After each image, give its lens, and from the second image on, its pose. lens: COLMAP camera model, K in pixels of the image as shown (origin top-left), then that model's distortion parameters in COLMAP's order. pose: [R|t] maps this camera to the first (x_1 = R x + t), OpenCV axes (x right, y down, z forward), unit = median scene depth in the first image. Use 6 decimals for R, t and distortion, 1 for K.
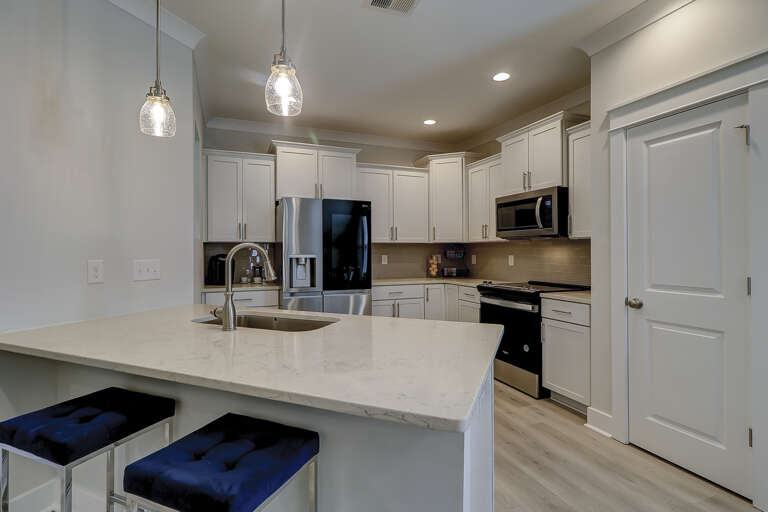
lens RADIAL K [[377.7, 0, 391.1], [0, 377.7, 252.4], [0, 0, 1]] dist [-0.004951, -0.000009]
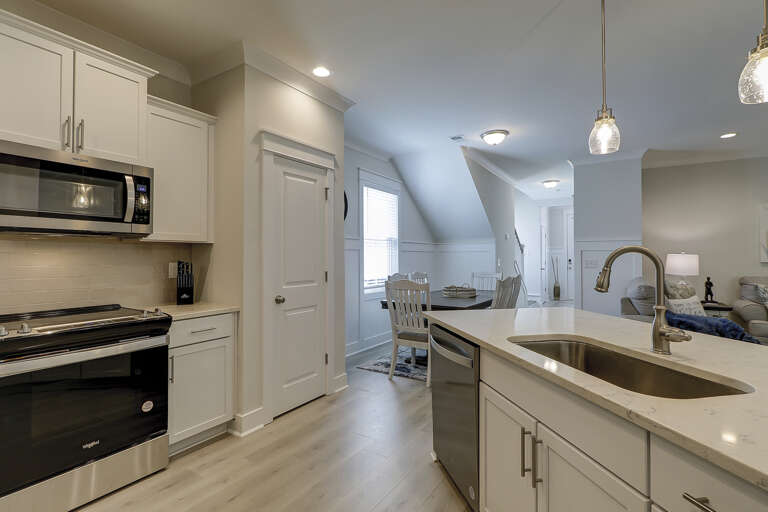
lens RADIAL K [[377.7, 0, 385.3], [0, 377.7, 249.2], [0, 0, 1]] dist [-0.004951, -0.000009]
pose [[-0.565960, 0.013104, 0.824329, -0.333247], [-0.000521, 0.999868, -0.016252, -0.005781], [-0.824433, -0.009627, -0.565878, 0.829732]]
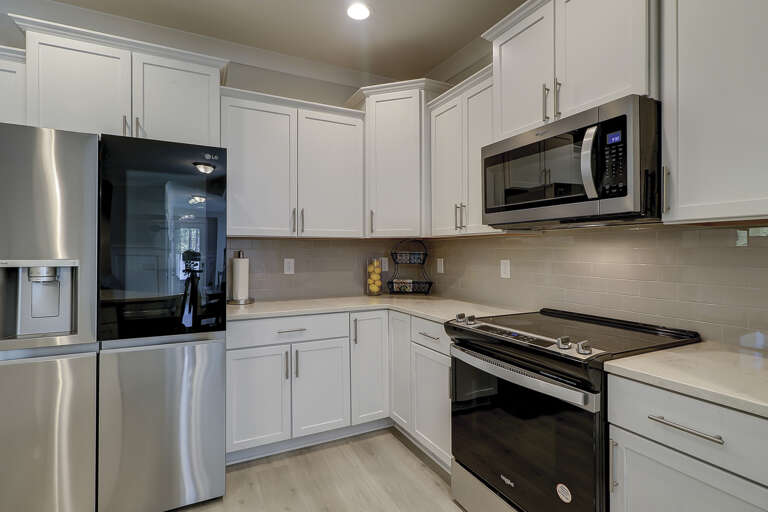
lens RADIAL K [[377.7, 0, 376.3], [0, 377.7, 252.2], [0, 0, 1]] dist [-0.004951, -0.000009]
pose [[0.999225, 0.002232, 0.039287, 0.113008], [-0.002188, 0.999997, -0.001150, -0.002597], [-0.039289, 0.001064, 0.999227, 0.486235]]
